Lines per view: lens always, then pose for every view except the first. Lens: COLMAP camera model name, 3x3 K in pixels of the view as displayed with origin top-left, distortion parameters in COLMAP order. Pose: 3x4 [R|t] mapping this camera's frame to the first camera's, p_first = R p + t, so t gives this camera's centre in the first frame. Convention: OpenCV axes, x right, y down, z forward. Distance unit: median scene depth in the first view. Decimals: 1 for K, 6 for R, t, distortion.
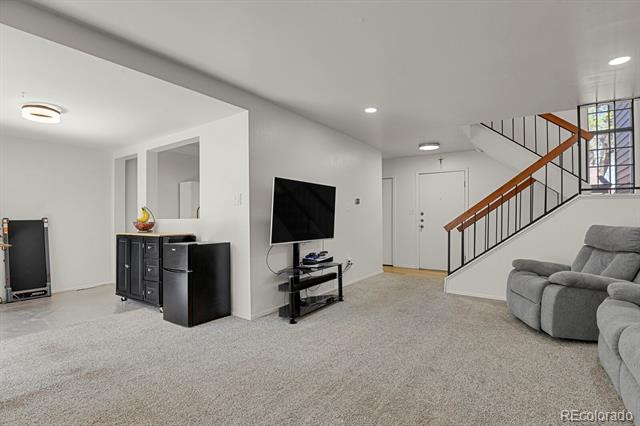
lens RADIAL K [[314.0, 0, 323.9], [0, 314.0, 213.2], [0, 0, 1]] dist [-0.018725, -0.001486]
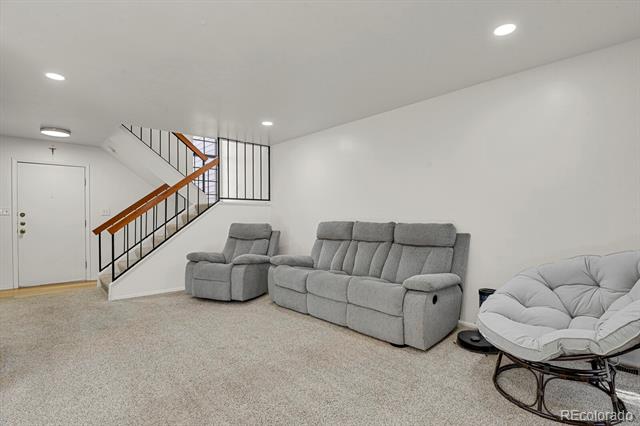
lens RADIAL K [[314.0, 0, 320.0], [0, 314.0, 215.2], [0, 0, 1]] dist [-0.018725, -0.001486]
pose [[0.231919, 0.001811, 0.972733, -0.356925], [-0.005280, 0.999986, -0.000603, -0.000977], [-0.972721, -0.004996, 0.231925, 0.184164]]
